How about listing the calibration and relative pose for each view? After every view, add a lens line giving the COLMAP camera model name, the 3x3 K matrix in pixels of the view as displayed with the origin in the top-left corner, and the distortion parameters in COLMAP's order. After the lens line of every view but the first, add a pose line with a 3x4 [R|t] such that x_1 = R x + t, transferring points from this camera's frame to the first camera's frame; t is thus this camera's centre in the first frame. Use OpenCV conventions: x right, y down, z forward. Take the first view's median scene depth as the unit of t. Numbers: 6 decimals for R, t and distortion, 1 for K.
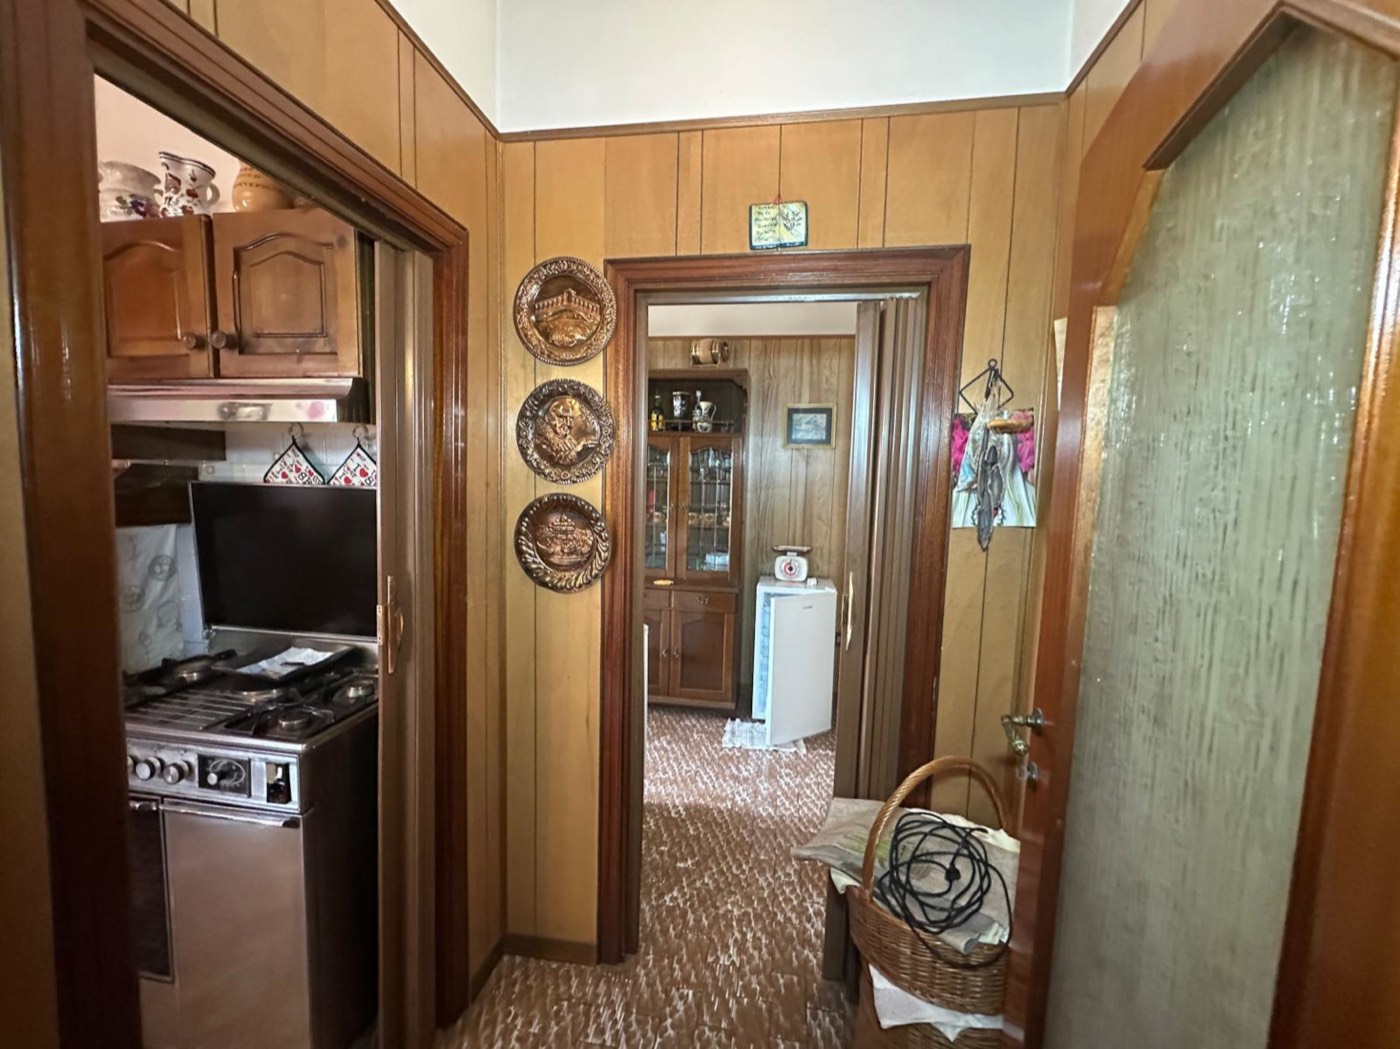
lens RADIAL K [[554.9, 0, 697.0], [0, 554.9, 519.3], [0, 0, 1]] dist [-0.006099, 0.000599]
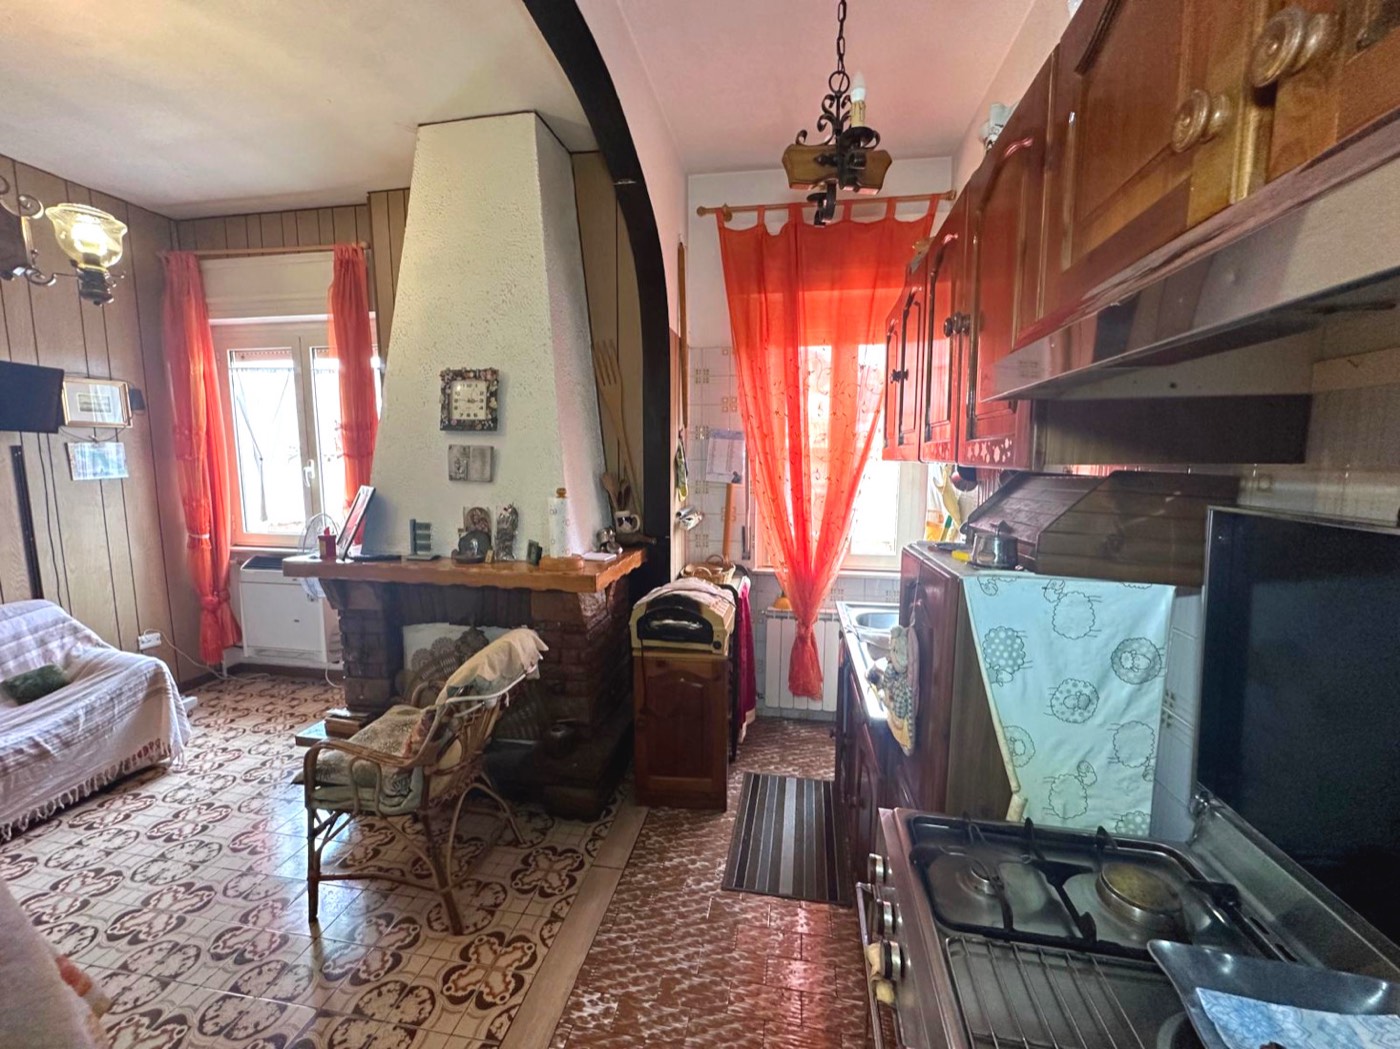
lens RADIAL K [[554.9, 0, 695.2], [0, 554.9, 522.4], [0, 0, 1]] dist [-0.006099, 0.000599]
pose [[-0.017807, 0.087969, -0.995964, -0.401649], [-0.089122, 0.992017, 0.089214, -0.055106], [0.995862, 0.090351, -0.009825, 0.525426]]
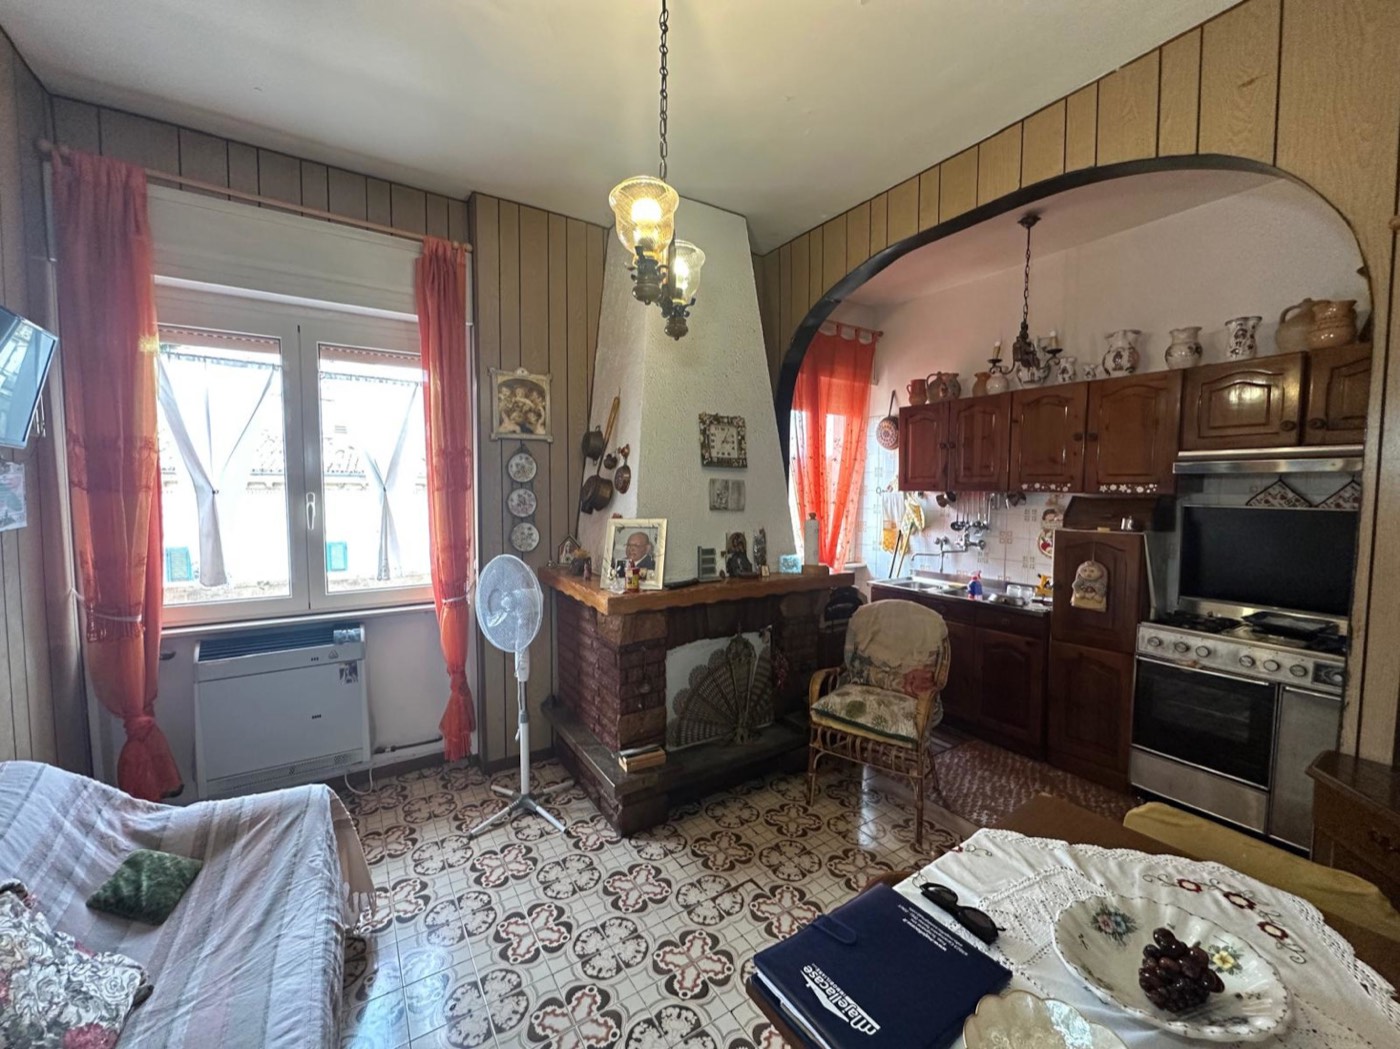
lens RADIAL K [[554.9, 0, 697.5], [0, 554.9, 522.9], [0, 0, 1]] dist [-0.006099, 0.000599]
pose [[0.661932, 0.024128, -0.749175, -0.615875], [-0.049658, 0.998698, -0.011712, 0.069451], [0.747917, 0.044955, 0.662268, -1.106484]]
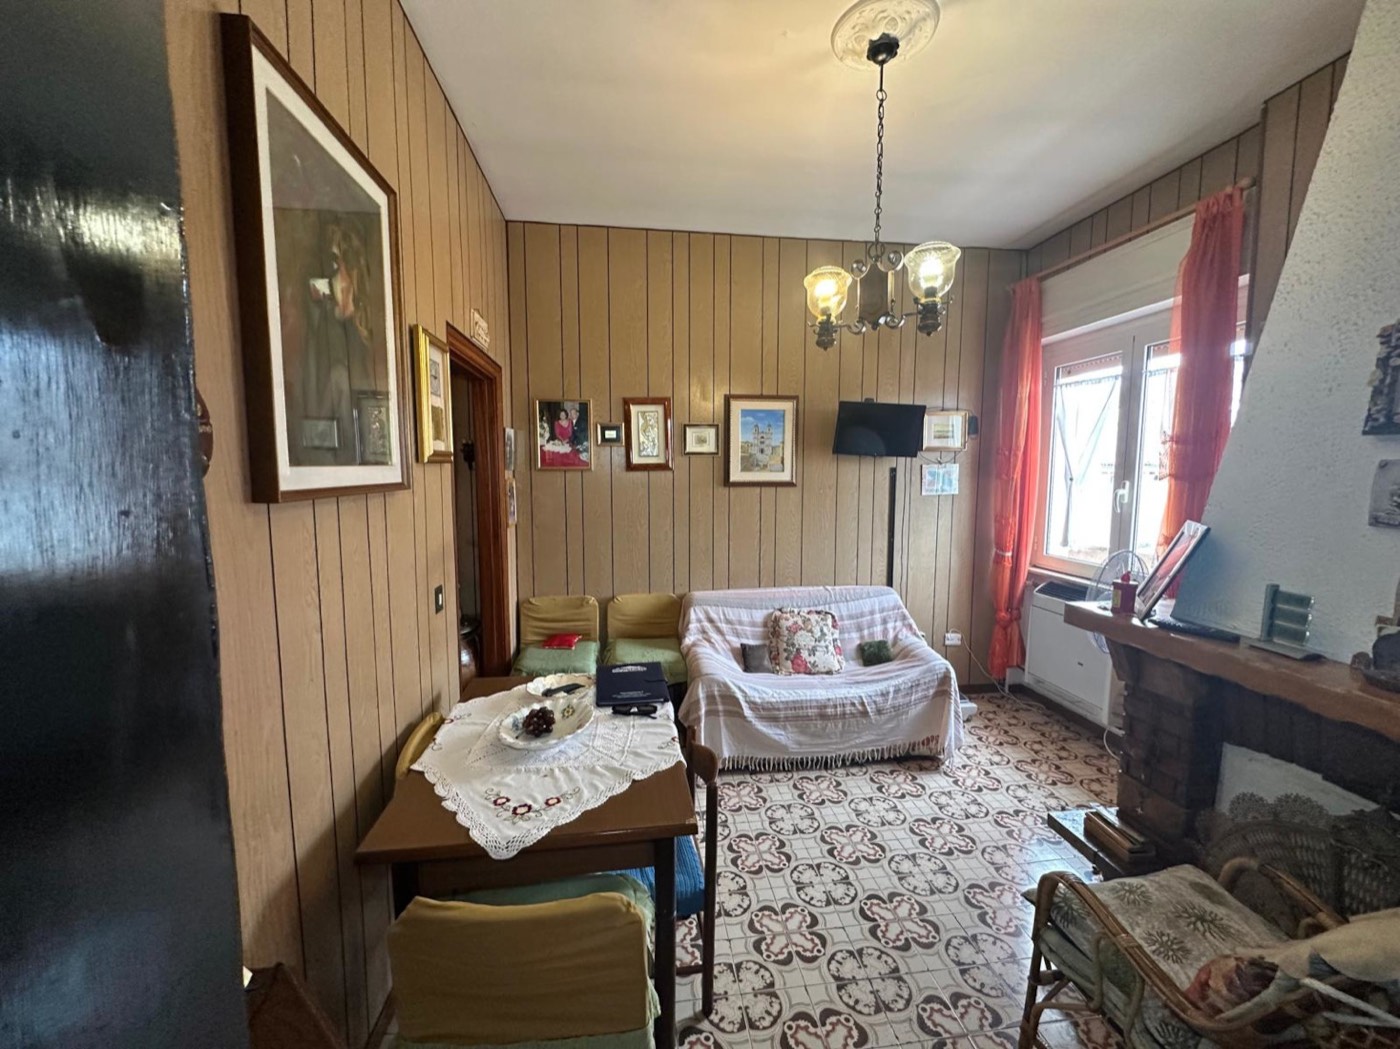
lens RADIAL K [[554.9, 0, 701.1], [0, 554.9, 523.9], [0, 0, 1]] dist [-0.006099, 0.000599]
pose [[-0.959745, -0.005514, -0.280819, -0.680618], [-0.054497, 0.984463, 0.166920, -0.058636], [0.275536, 0.175504, -0.945134, 0.355361]]
